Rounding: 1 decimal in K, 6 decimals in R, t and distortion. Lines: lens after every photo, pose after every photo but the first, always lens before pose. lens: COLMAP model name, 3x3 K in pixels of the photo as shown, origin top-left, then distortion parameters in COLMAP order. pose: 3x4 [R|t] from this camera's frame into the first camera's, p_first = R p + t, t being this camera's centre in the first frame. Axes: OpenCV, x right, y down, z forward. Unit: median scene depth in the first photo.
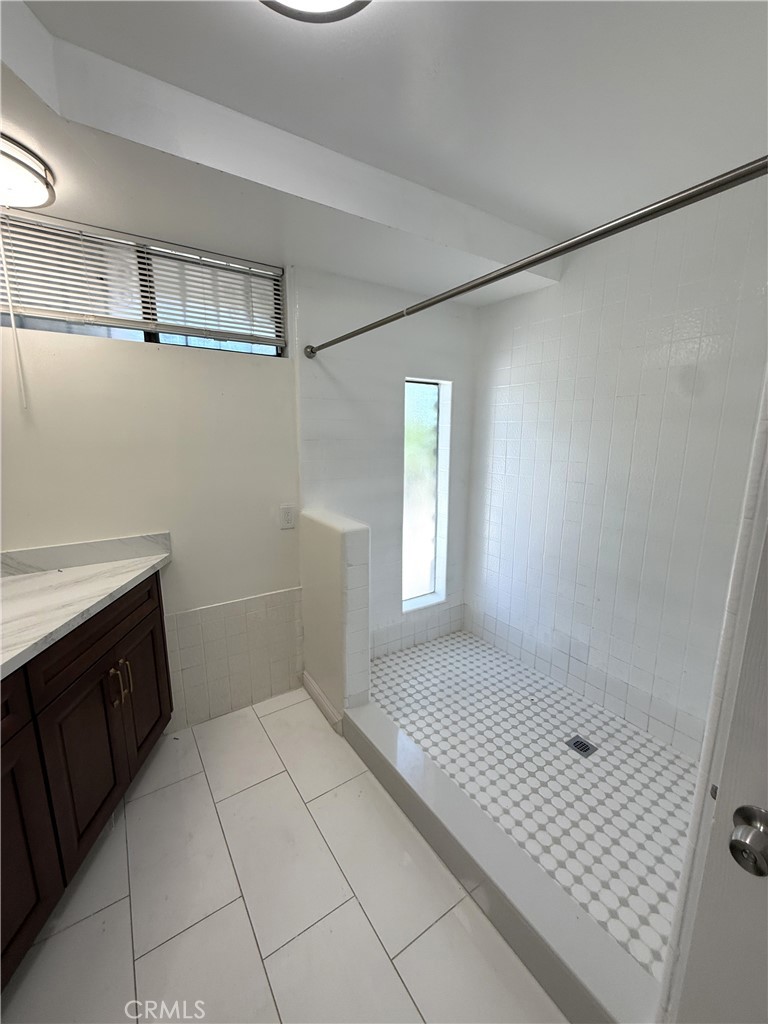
lens RADIAL K [[409.6, 0, 384.6], [0, 409.6, 514.1], [0, 0, 1]] dist [-0.001618, 0.000263]
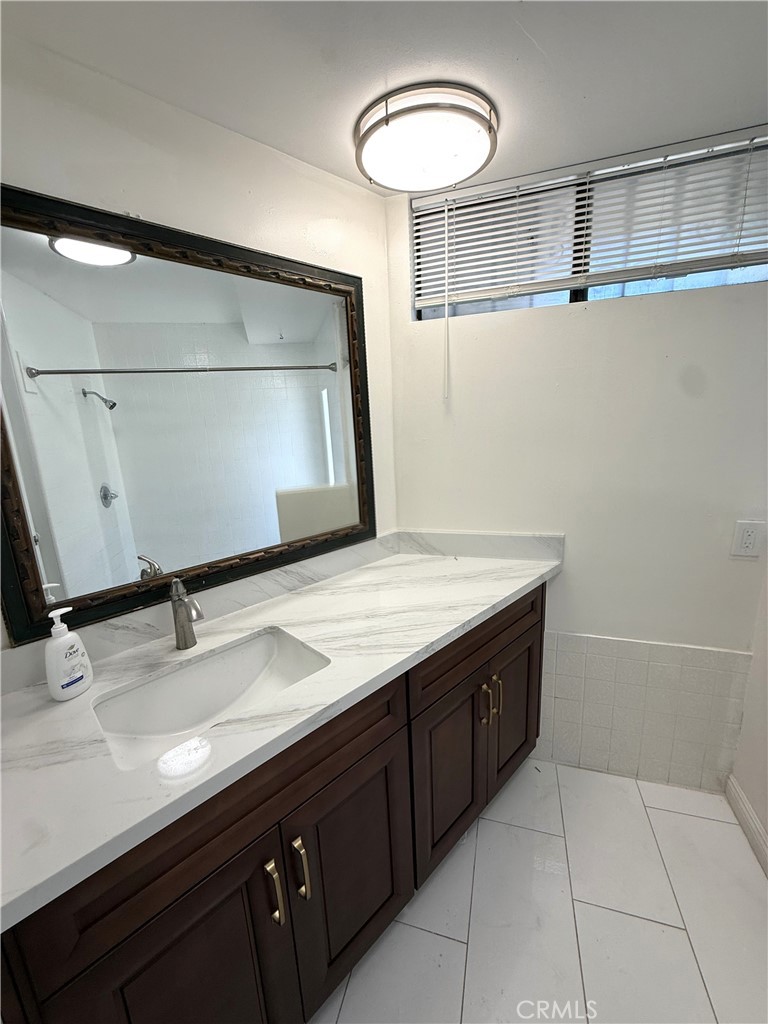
lens RADIAL K [[409.6, 0, 383.3], [0, 409.6, 513.3], [0, 0, 1]] dist [-0.001618, 0.000263]
pose [[0.627266, 0.137210, -0.766623, -0.141833], [-0.100459, 0.990389, 0.095062, -0.049895], [0.772299, 0.017385, 0.635021, 0.211756]]
